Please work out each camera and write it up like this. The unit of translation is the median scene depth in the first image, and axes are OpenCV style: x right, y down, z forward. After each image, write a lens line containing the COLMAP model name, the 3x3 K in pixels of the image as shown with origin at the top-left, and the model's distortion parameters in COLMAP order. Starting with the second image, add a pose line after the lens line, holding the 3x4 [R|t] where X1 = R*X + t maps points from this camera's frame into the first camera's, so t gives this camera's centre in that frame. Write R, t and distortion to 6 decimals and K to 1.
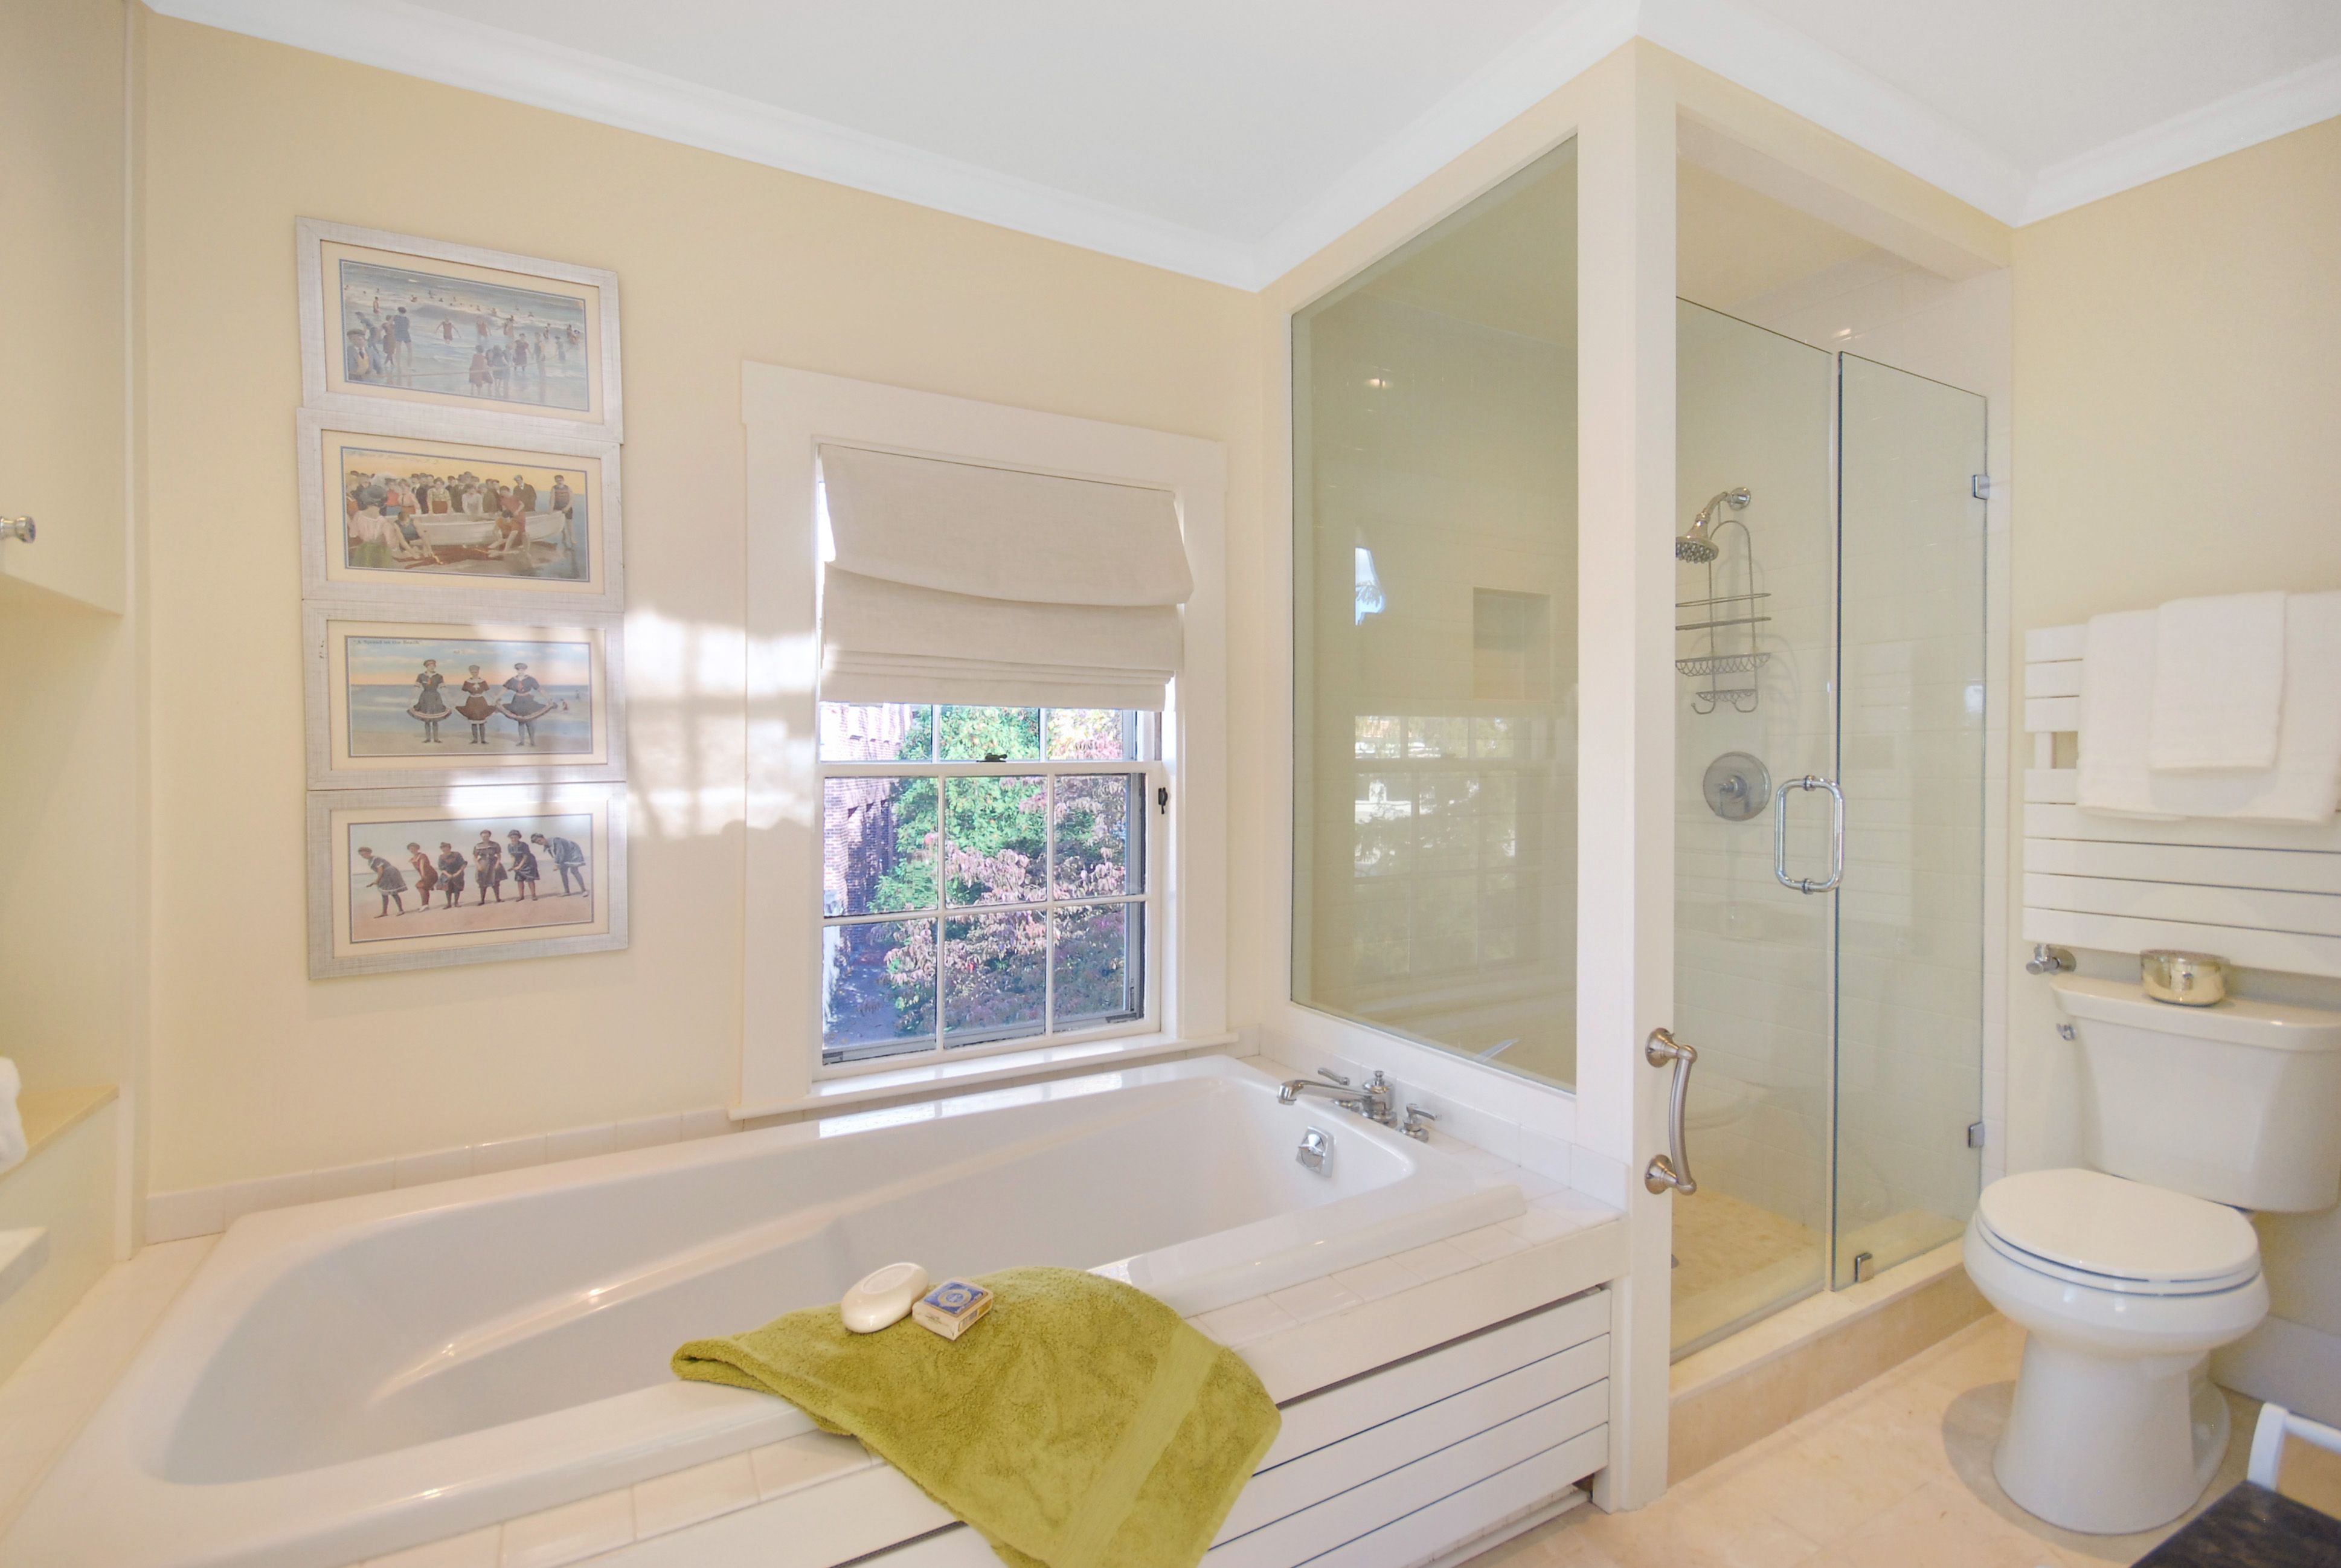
lens RADIAL K [[1067.1, 0, 1125.6], [0, 1067.1, 775.7], [0, 0, 1]] dist [0.035503, -0.013421]
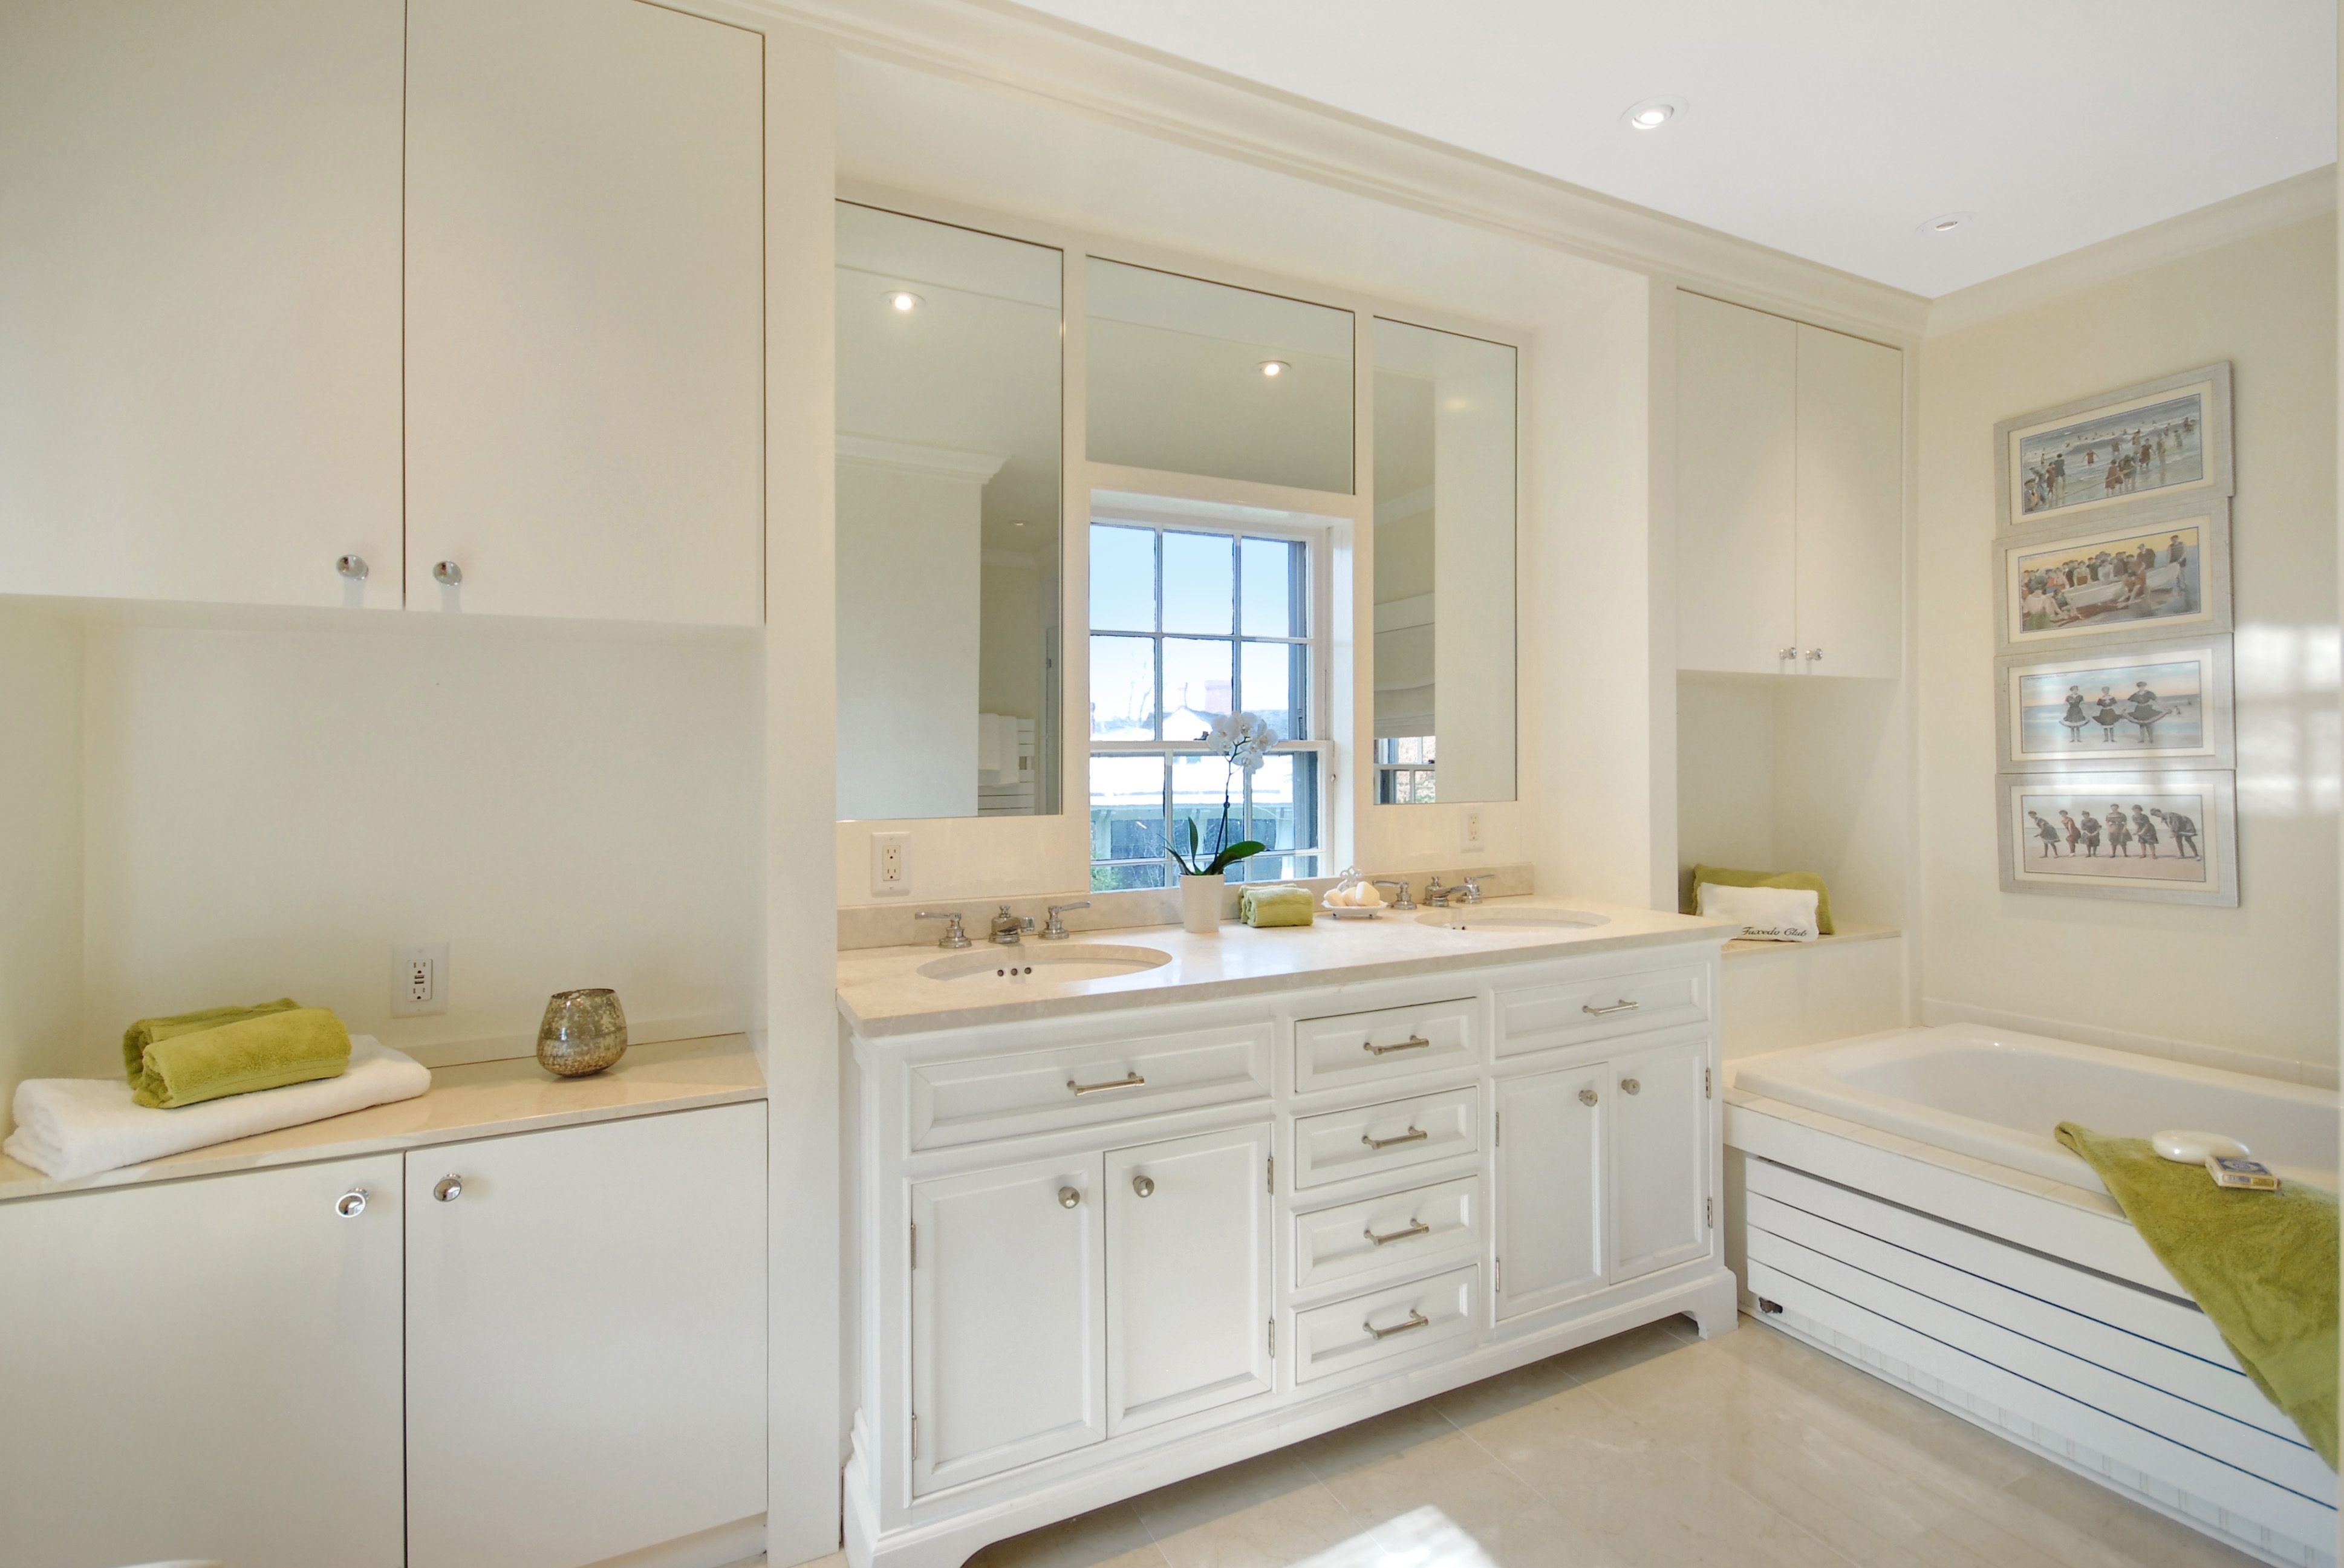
lens RADIAL K [[1068.4, 0, 1127.1], [0, 1068.4, 775.7], [0, 0, 1]] dist [0.035503, -0.013421]
pose [[-0.062907, 0.008798, -0.997981, 0.897211], [-0.010113, 0.999904, 0.009452, 0.013662], [0.997968, 0.010687, -0.062812, -0.186606]]
